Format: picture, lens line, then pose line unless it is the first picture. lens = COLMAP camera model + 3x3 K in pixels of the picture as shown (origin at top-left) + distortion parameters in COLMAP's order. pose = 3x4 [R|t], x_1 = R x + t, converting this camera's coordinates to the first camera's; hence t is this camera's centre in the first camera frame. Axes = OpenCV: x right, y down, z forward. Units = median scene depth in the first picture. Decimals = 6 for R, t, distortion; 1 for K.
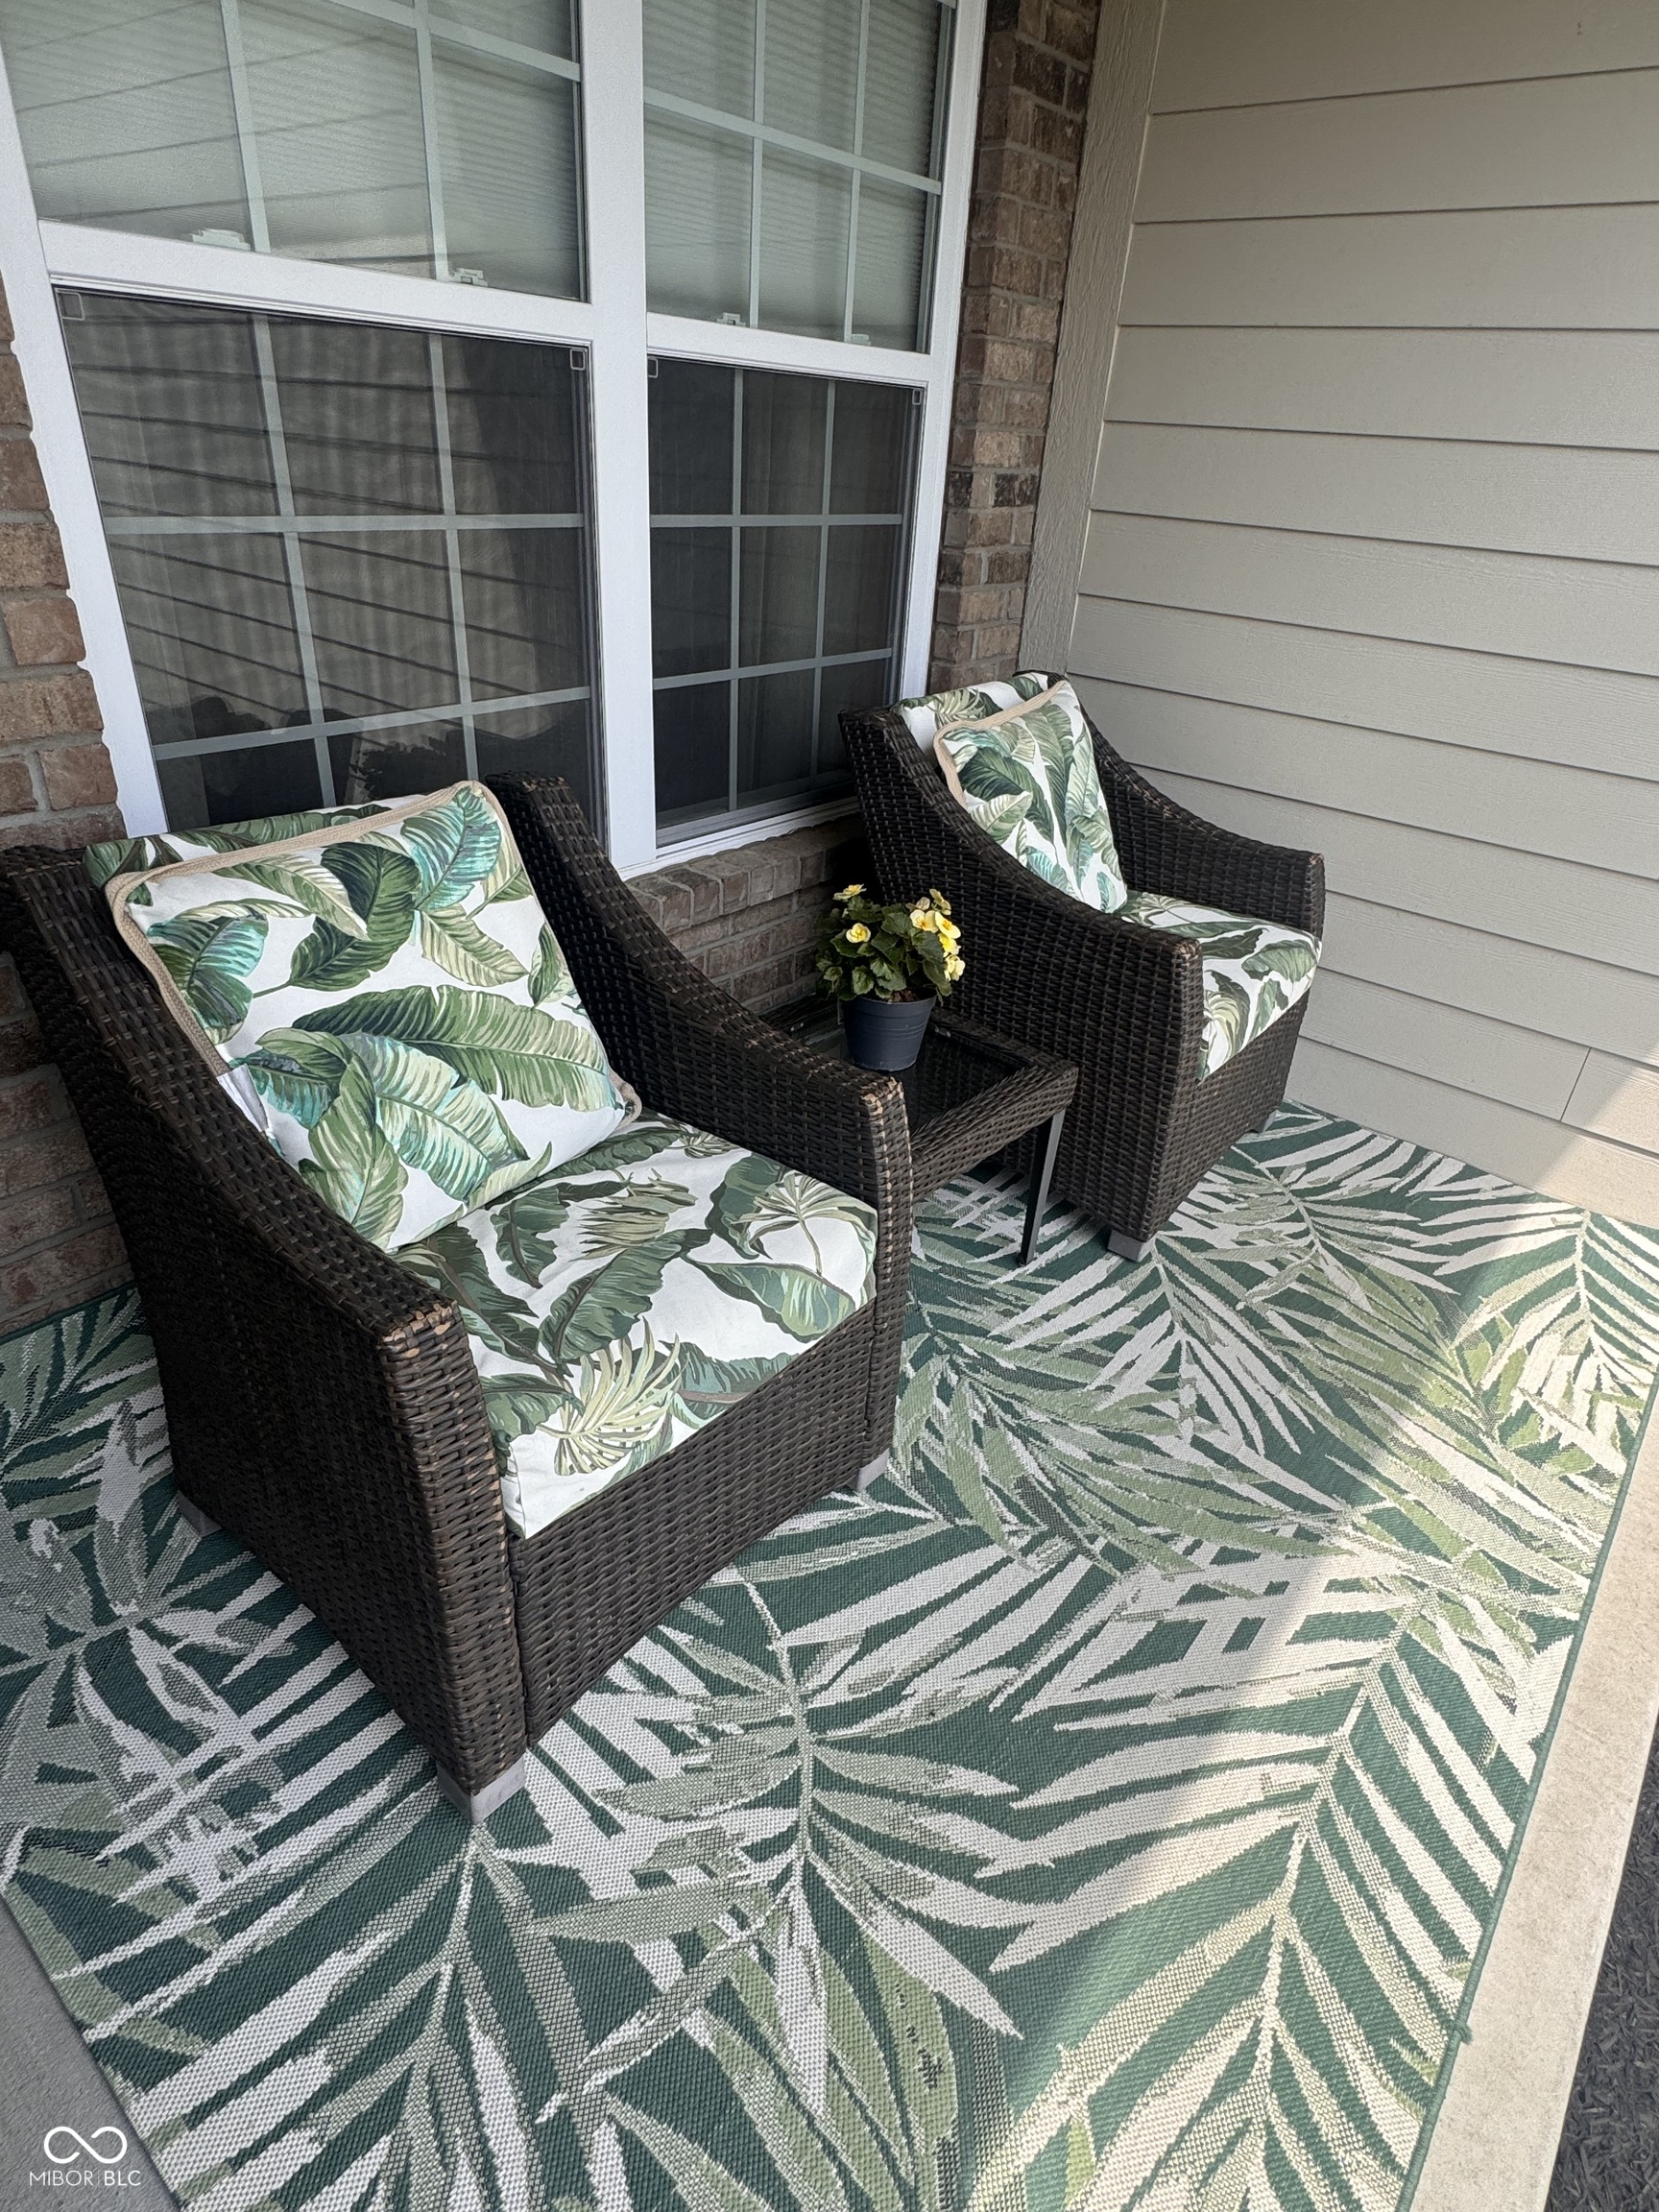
lens RADIAL K [[1217.5, 0, 829.5], [0, 1217.5, 1106.0], [0, 0, 1]] dist [-0.000554, -0.000644]
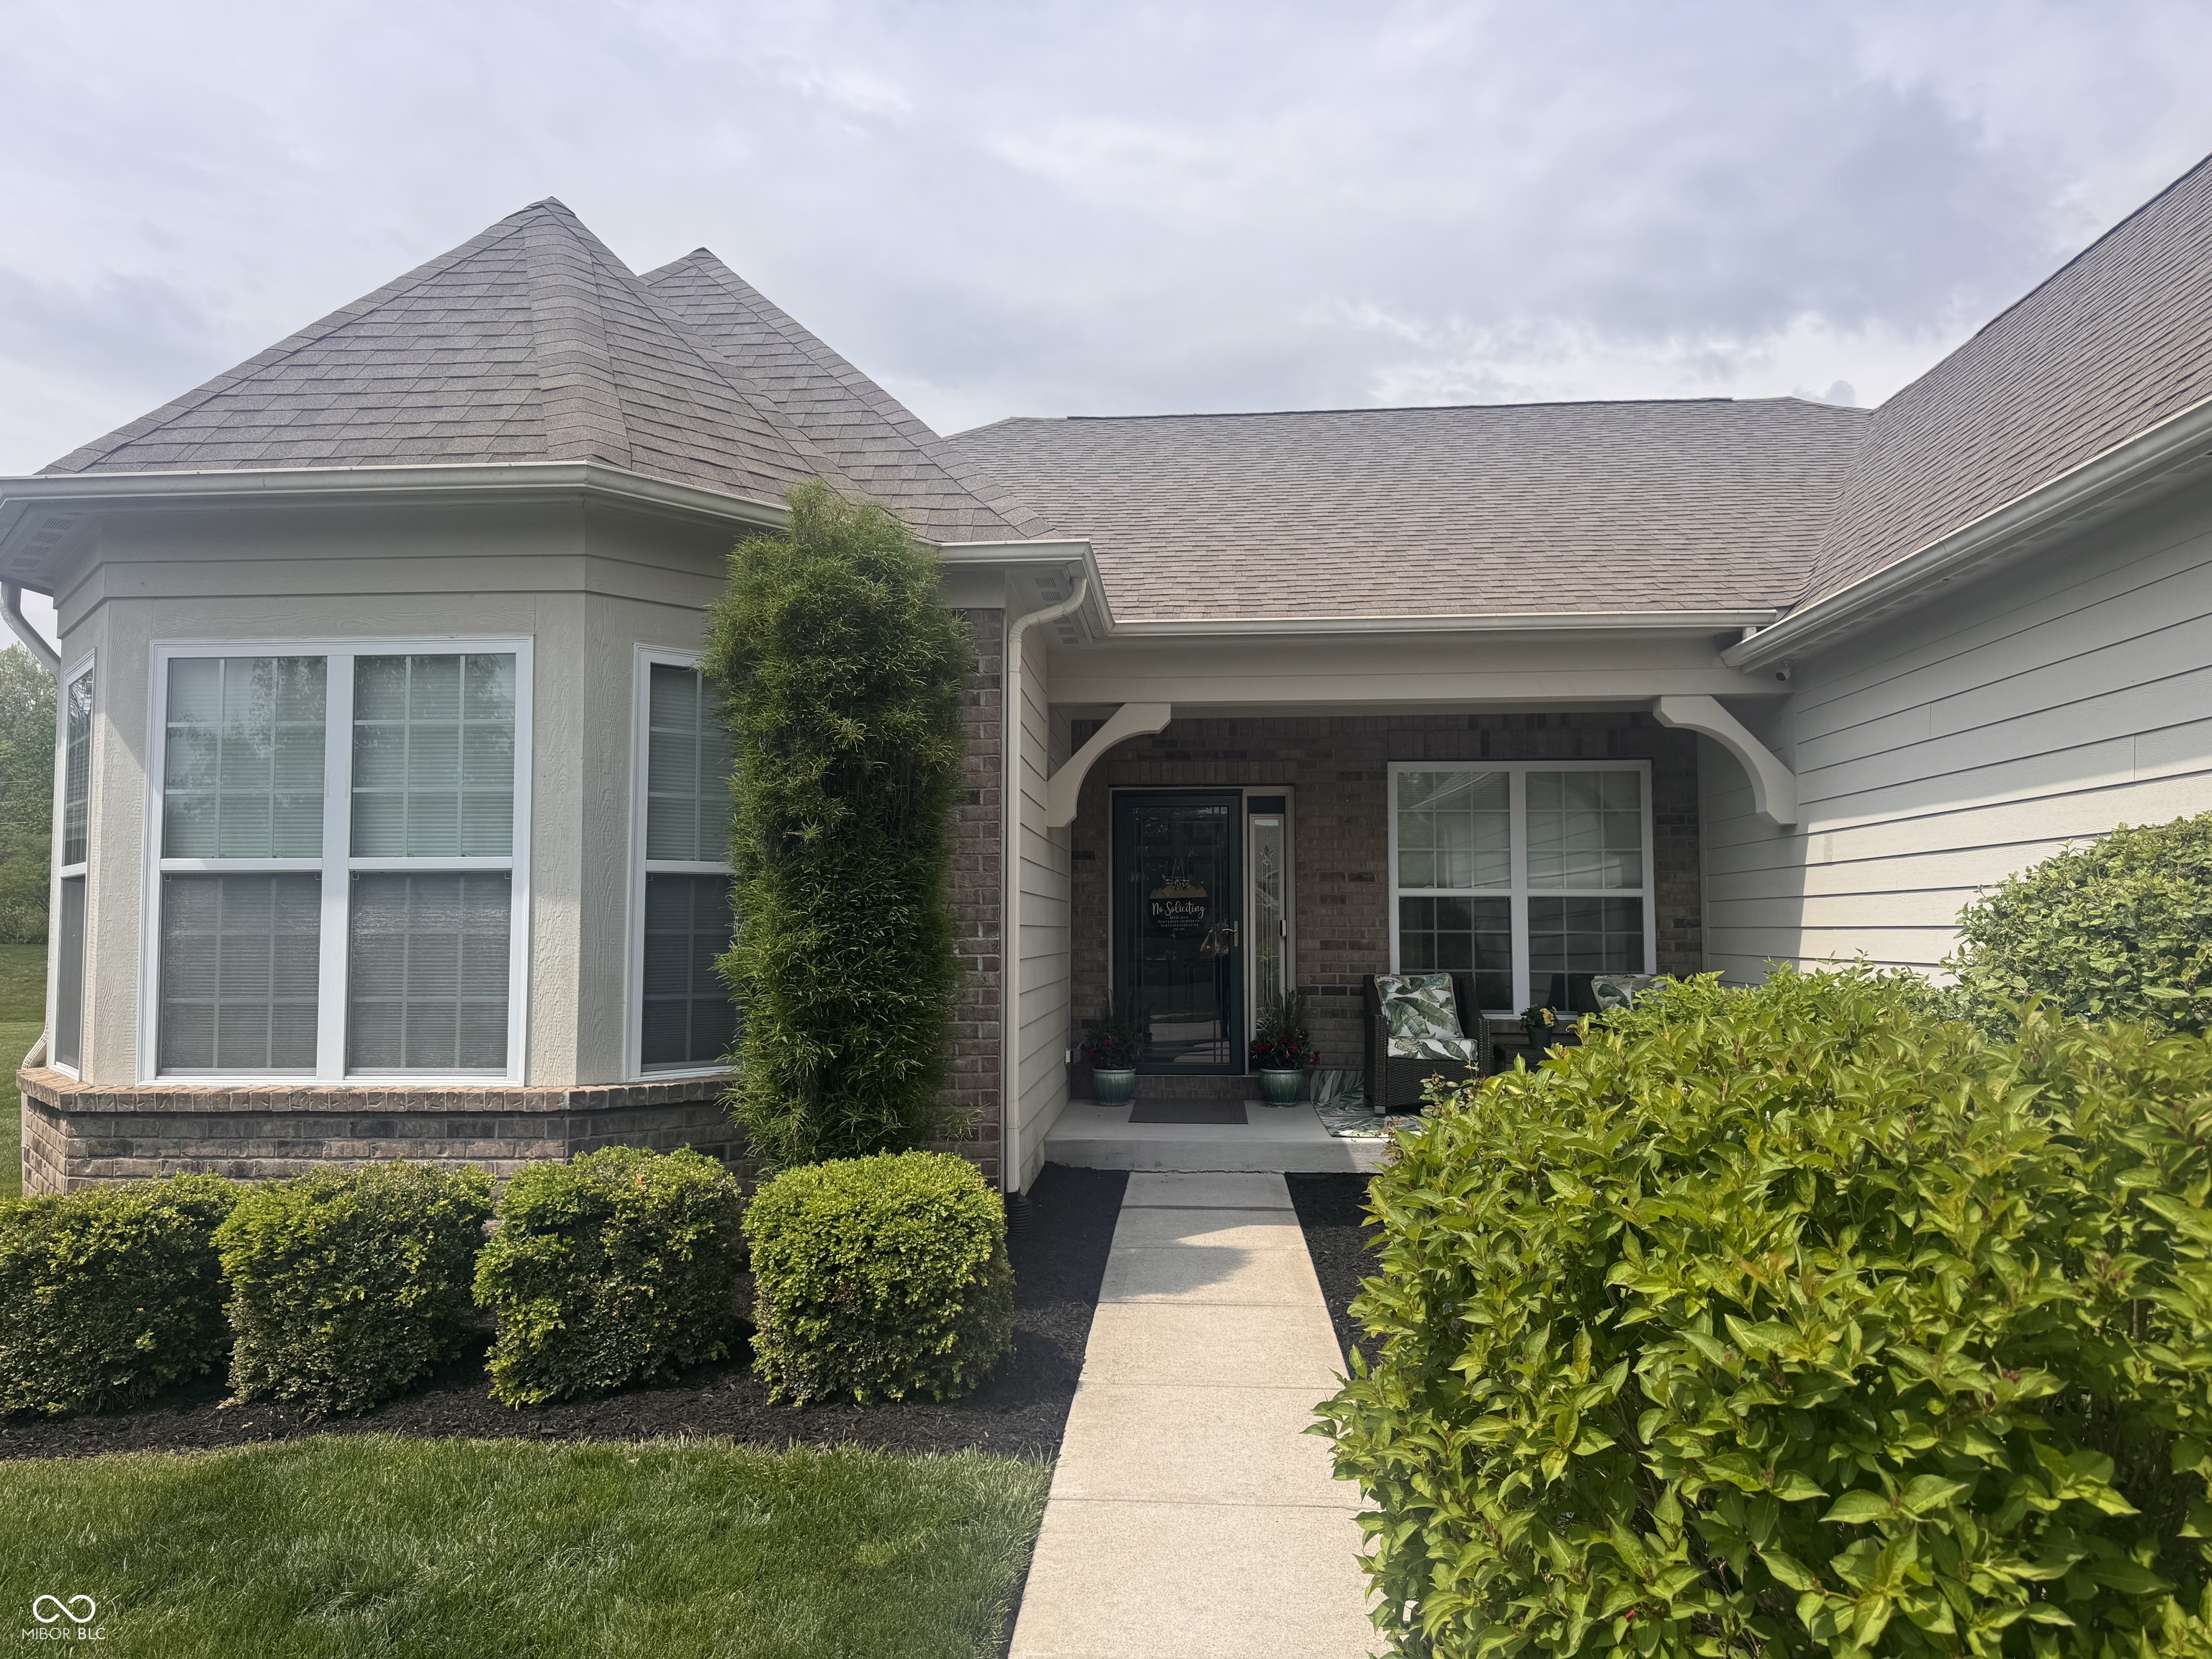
lens RADIAL K [[1547.3, 0, 1106.0], [0, 1547.3, 829.5], [0, 0, 1]] dist [0.000442, 0.000037]
pose [[0.588798, -0.105623, -0.801349, 4.443586], [-0.364969, 0.849859, -0.380181, 2.382107], [0.721190, 0.516318, 0.461846, -3.595510]]
